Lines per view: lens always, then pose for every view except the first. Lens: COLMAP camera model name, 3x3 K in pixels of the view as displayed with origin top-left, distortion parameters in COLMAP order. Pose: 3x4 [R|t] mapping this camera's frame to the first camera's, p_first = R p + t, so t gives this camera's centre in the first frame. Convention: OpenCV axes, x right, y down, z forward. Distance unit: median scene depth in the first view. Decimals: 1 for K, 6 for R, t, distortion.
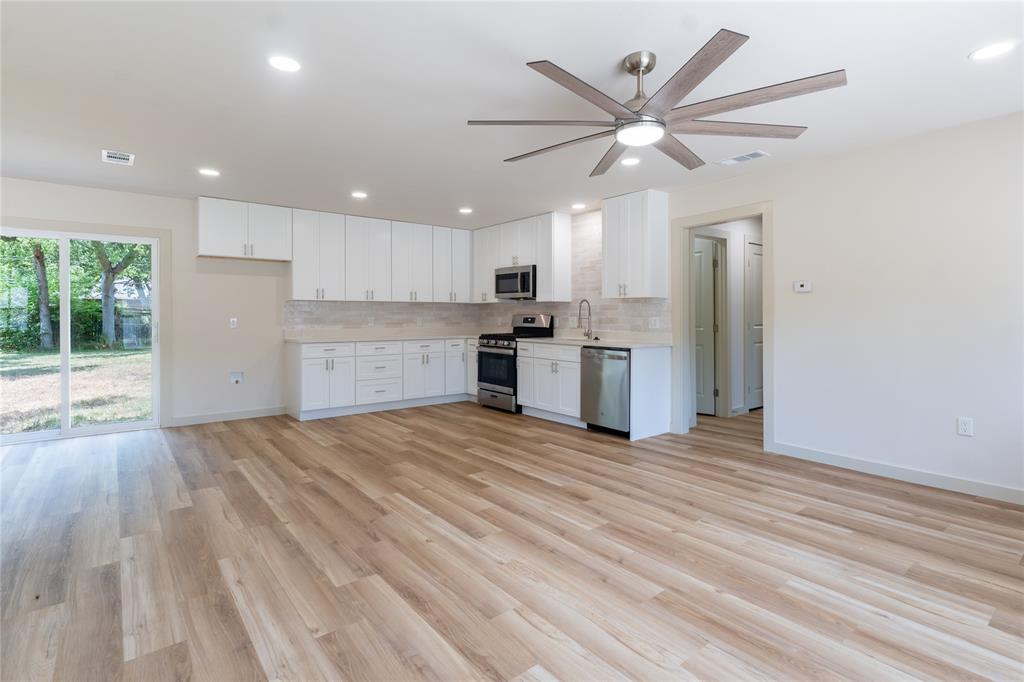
lens RADIAL K [[492.4, 0, 507.4], [0, 492.4, 319.8], [0, 0, 1]] dist [0.003495, -0.001018]
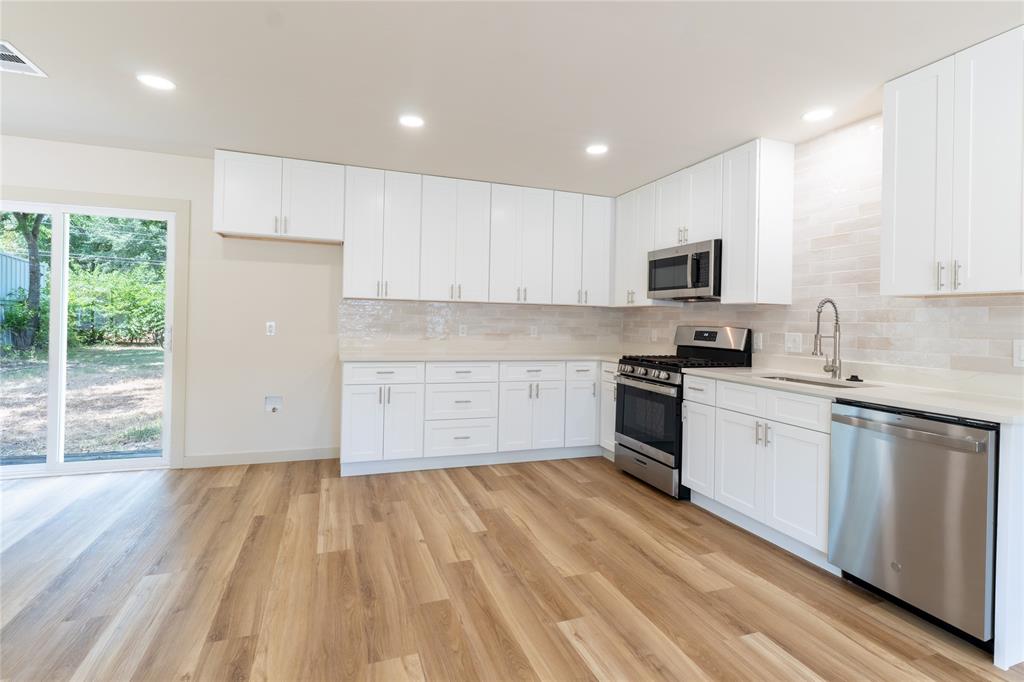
lens RADIAL K [[492.4, 0, 515.1], [0, 492.4, 321.1], [0, 0, 1]] dist [0.003495, -0.001018]
pose [[0.953258, 0.020366, -0.301471, 0.004836], [-0.024470, 0.999652, -0.009843, -0.006261], [0.301165, 0.016760, 0.953425, 0.429268]]
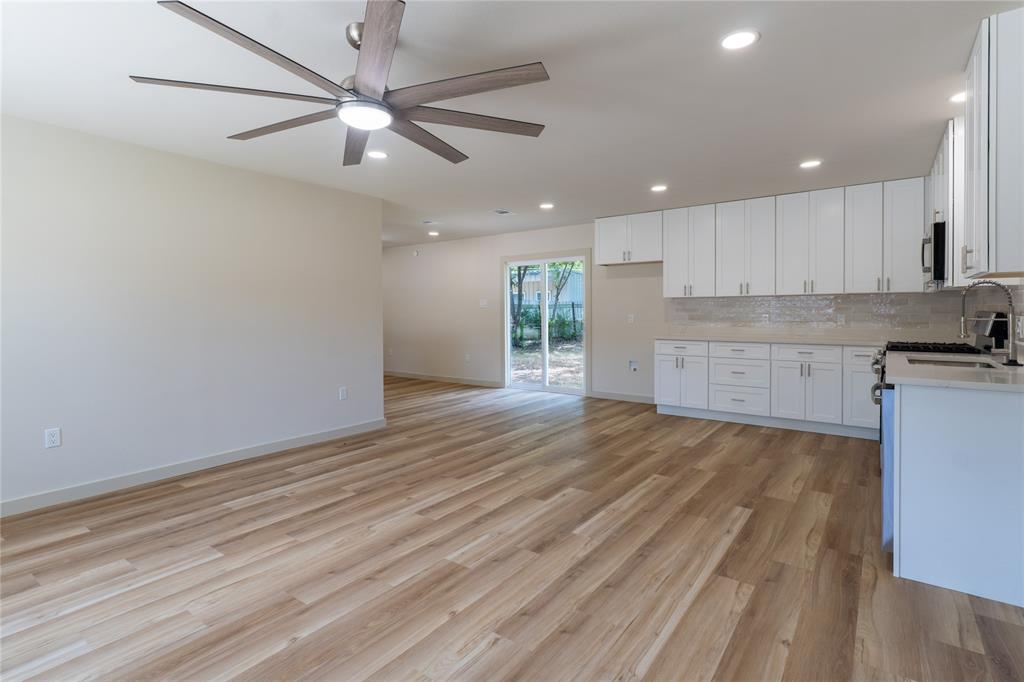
lens RADIAL K [[492.4, 0, 514.6], [0, 492.4, 313.1], [0, 0, 1]] dist [0.003495, -0.001018]
pose [[0.280091, 0.002047, -0.959971, 0.503130], [-0.004675, 0.999989, 0.000768, -0.007129], [0.959962, 0.004273, 0.280097, 0.417073]]
